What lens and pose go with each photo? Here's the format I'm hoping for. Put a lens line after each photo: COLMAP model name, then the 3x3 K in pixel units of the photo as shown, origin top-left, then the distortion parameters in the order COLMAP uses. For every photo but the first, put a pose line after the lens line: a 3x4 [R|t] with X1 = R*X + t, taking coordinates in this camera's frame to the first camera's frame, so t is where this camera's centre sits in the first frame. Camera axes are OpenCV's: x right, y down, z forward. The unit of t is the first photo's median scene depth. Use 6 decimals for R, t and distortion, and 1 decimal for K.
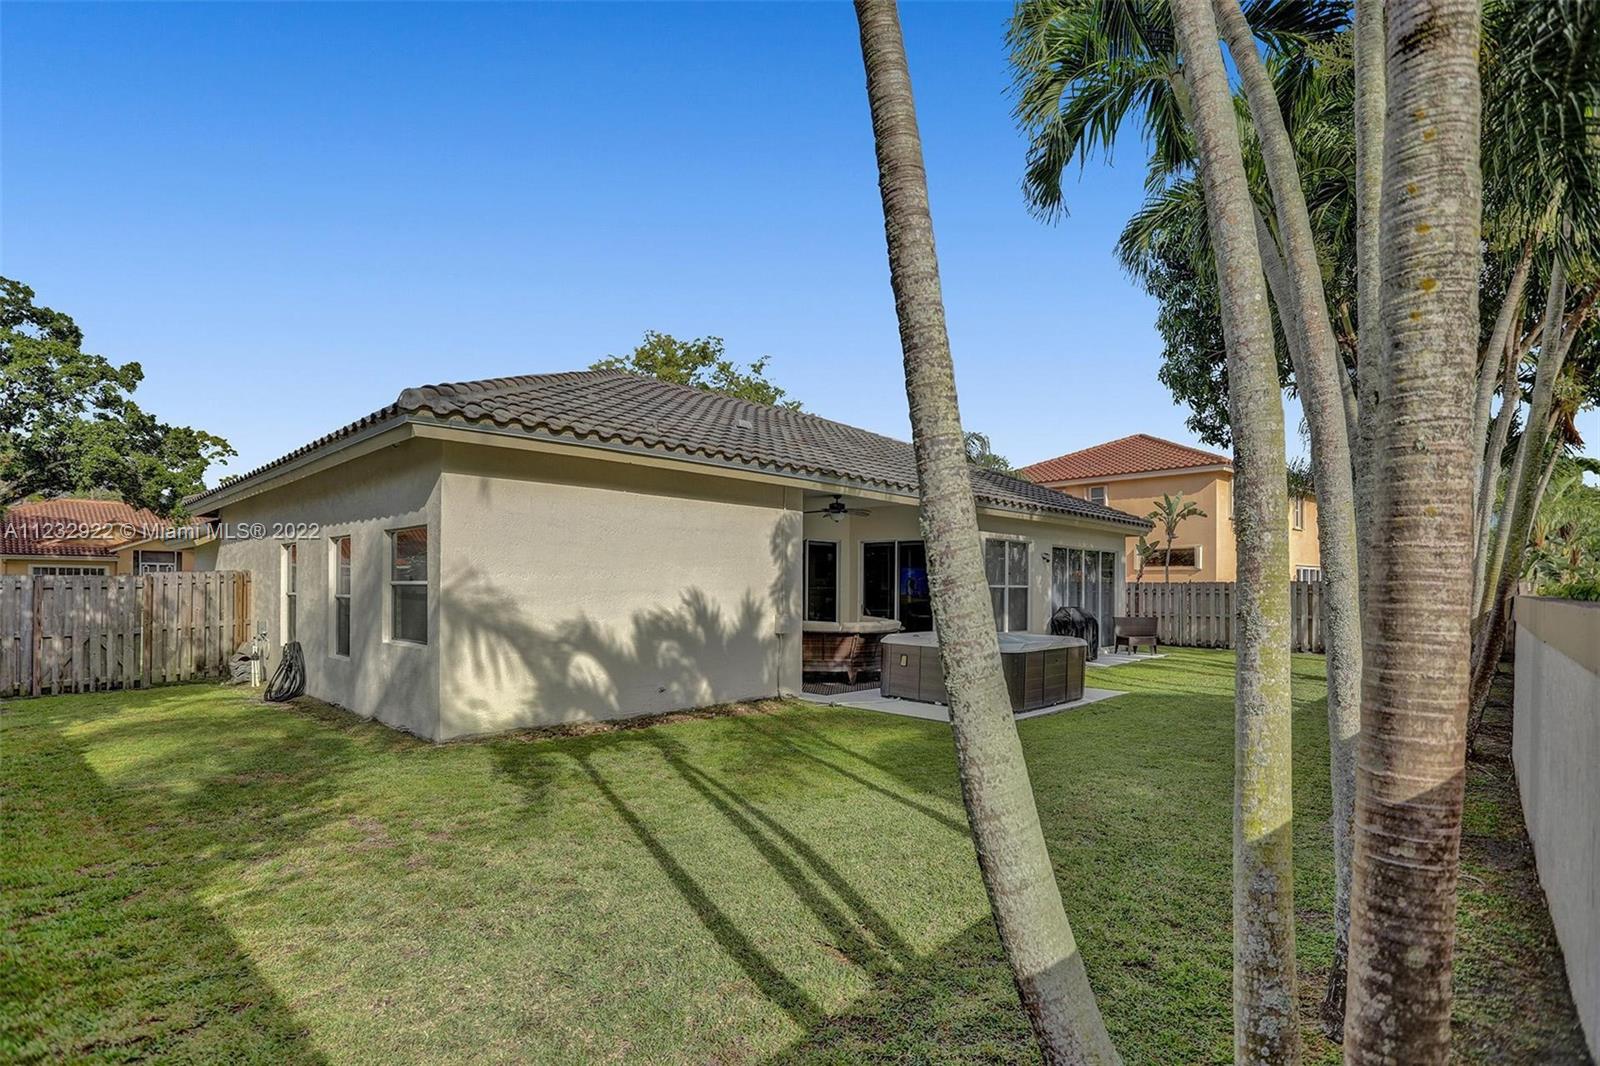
lens RADIAL K [[777.4, 0, 796.6], [0, 777.4, 542.0], [0, 0, 1]] dist [-0.032451, 0.009912]
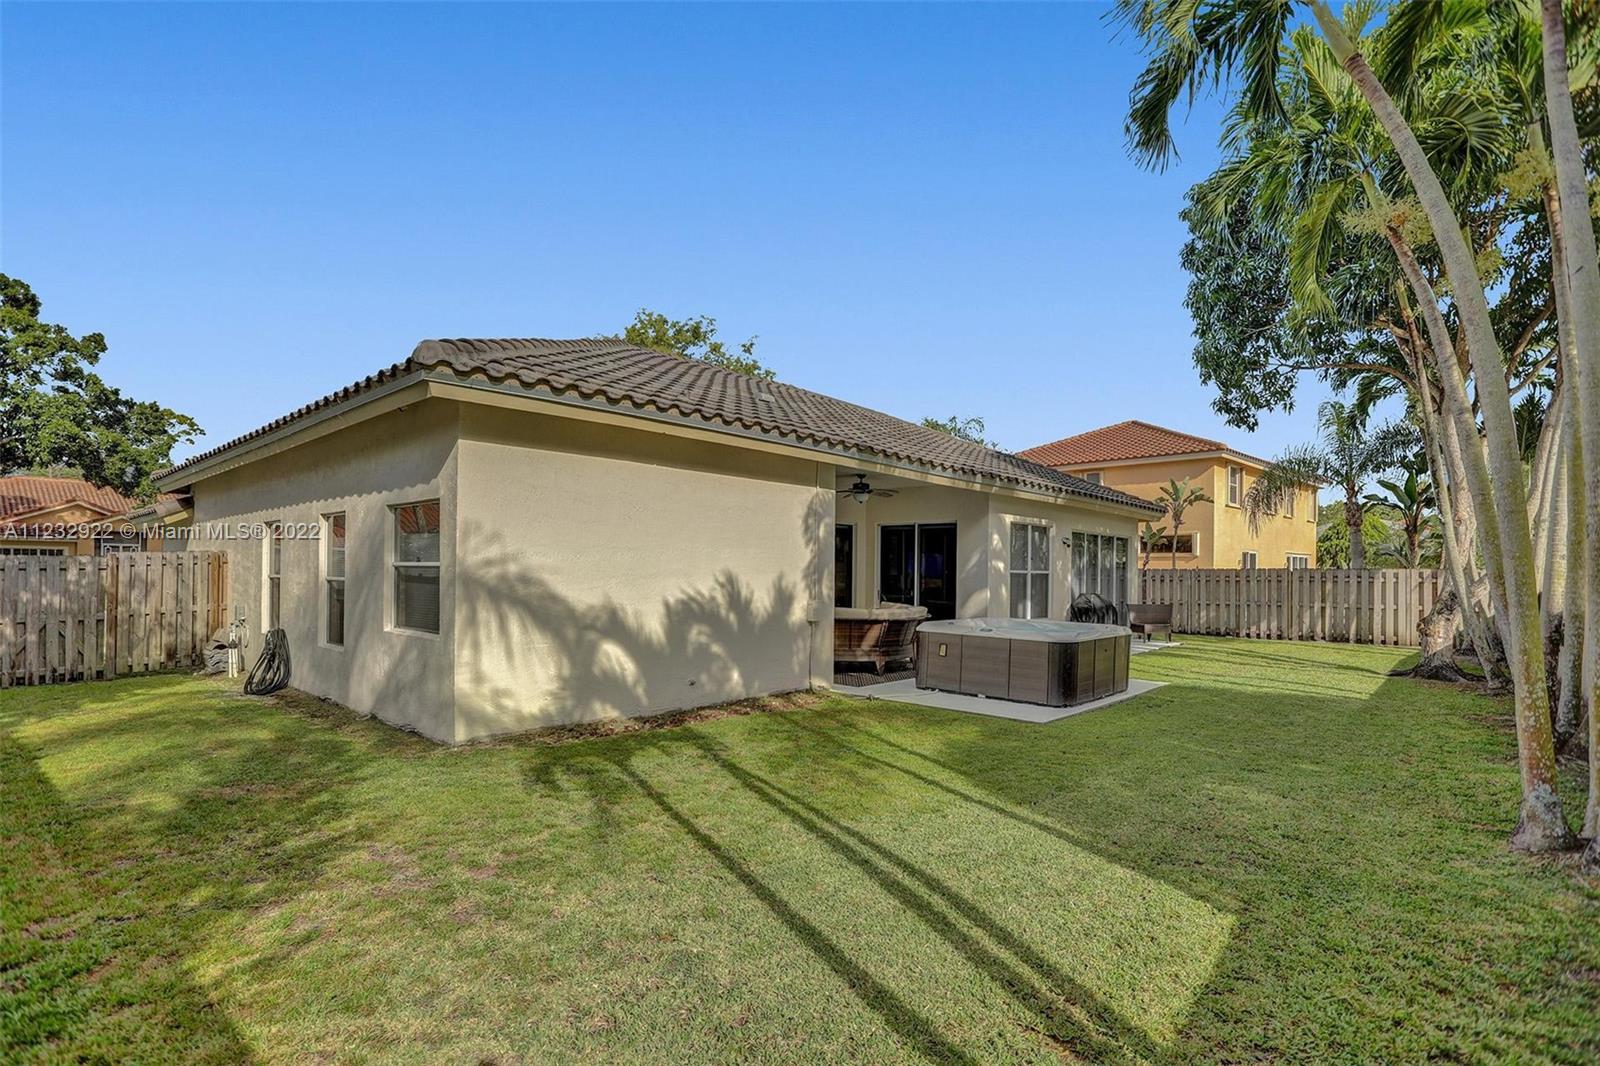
lens RADIAL K [[777.4, 0, 806.0], [0, 777.4, 528.4], [0, 0, 1]] dist [-0.032451, 0.009912]
pose [[0.999327, 0.006296, 0.036130, -0.078941], [-0.006350, 0.999979, 0.001382, 0.006875], [-0.036121, -0.001610, 0.999346, 0.086942]]
